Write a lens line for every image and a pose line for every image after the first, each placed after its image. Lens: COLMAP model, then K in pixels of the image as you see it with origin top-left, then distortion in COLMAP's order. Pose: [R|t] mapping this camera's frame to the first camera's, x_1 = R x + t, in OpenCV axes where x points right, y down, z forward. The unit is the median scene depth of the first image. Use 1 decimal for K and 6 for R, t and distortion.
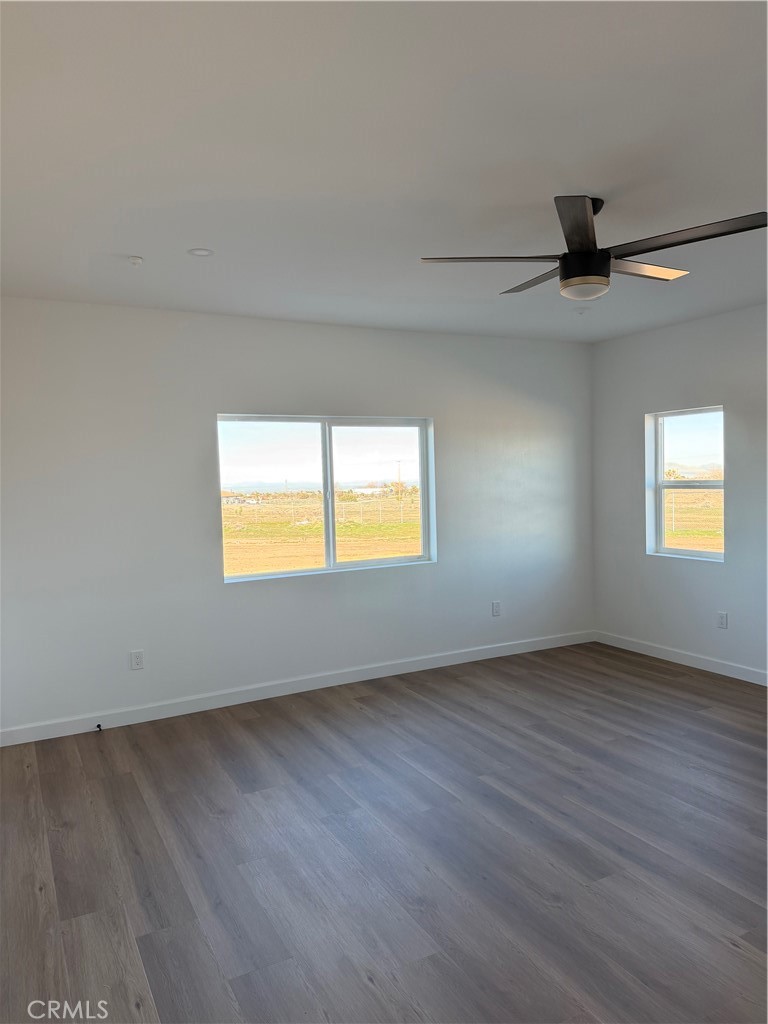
lens RADIAL K [[706.0, 0, 383.6], [0, 706.0, 515.2], [0, 0, 1]] dist [0.131400, -0.218473]
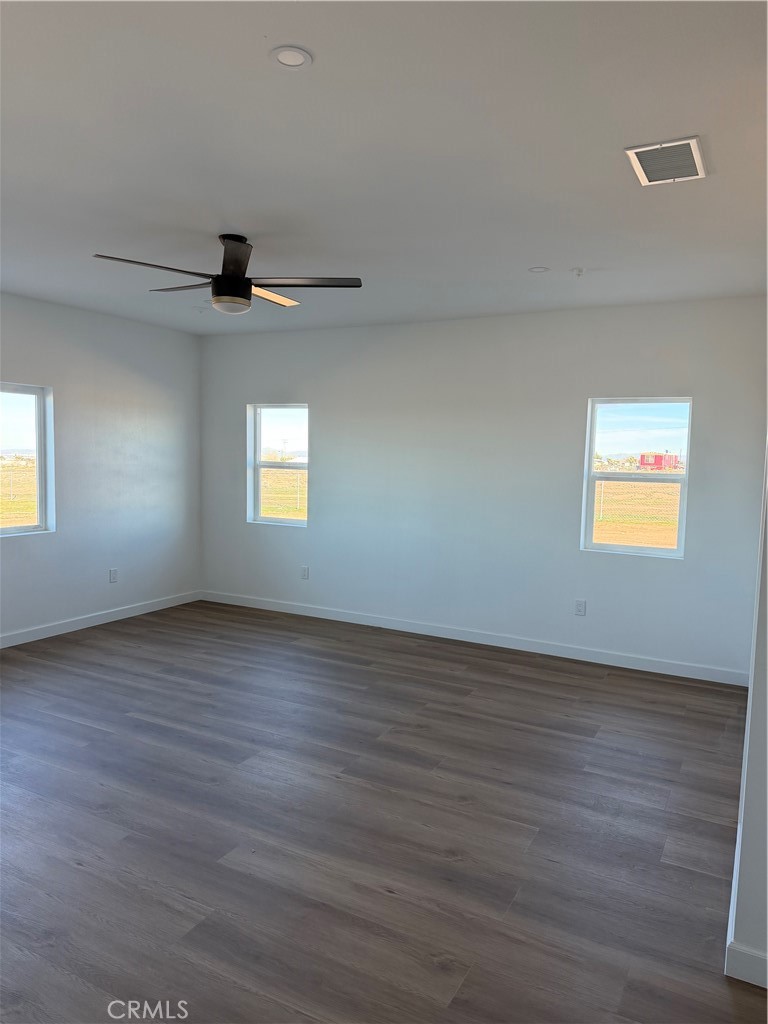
lens RADIAL K [[715.4, 0, 384.0], [0, 715.4, 512.0], [0, 0, 1]] dist [0.054247, -0.054424]
pose [[0.827385, 0.001690, 0.561632, -0.138910], [-0.016621, 0.999631, 0.021479, 0.010054], [-0.561389, -0.027106, 0.827108, -0.137628]]
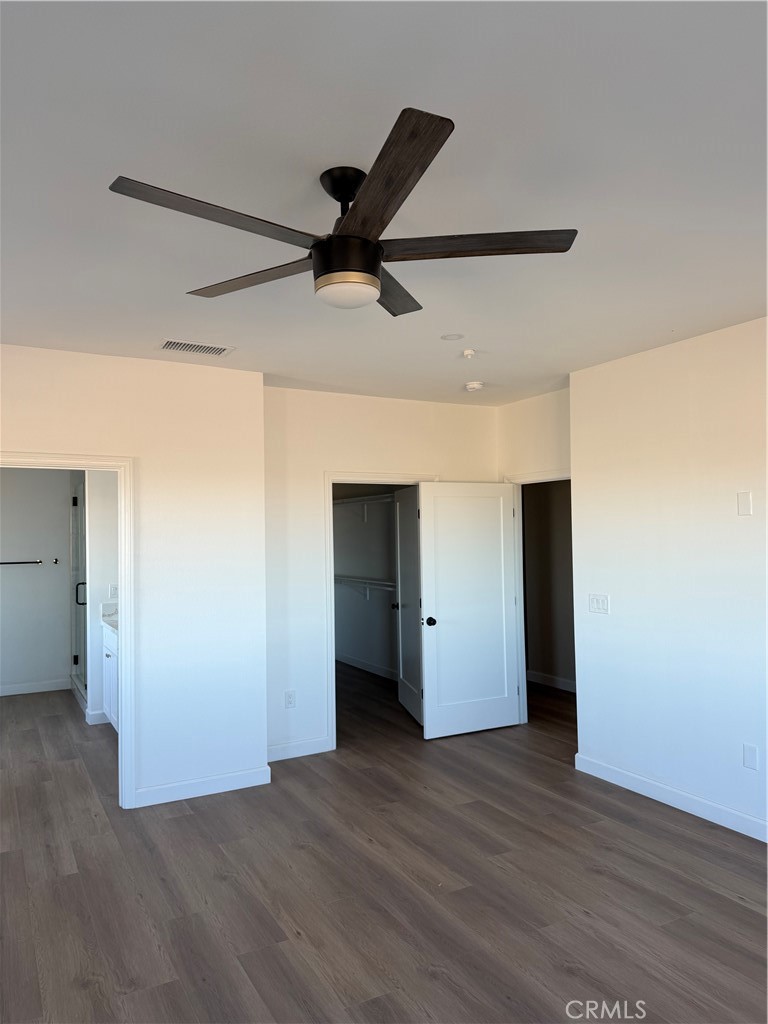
lens RADIAL K [[715.4, 0, 384.0], [0, 715.4, 512.0], [0, 0, 1]] dist [0.054247, -0.054424]
pose [[-0.998975, 0.038859, -0.023199, 0.179490], [0.038360, 0.999031, 0.021567, -0.069881], [0.024015, 0.020655, -0.999498, 1.154750]]
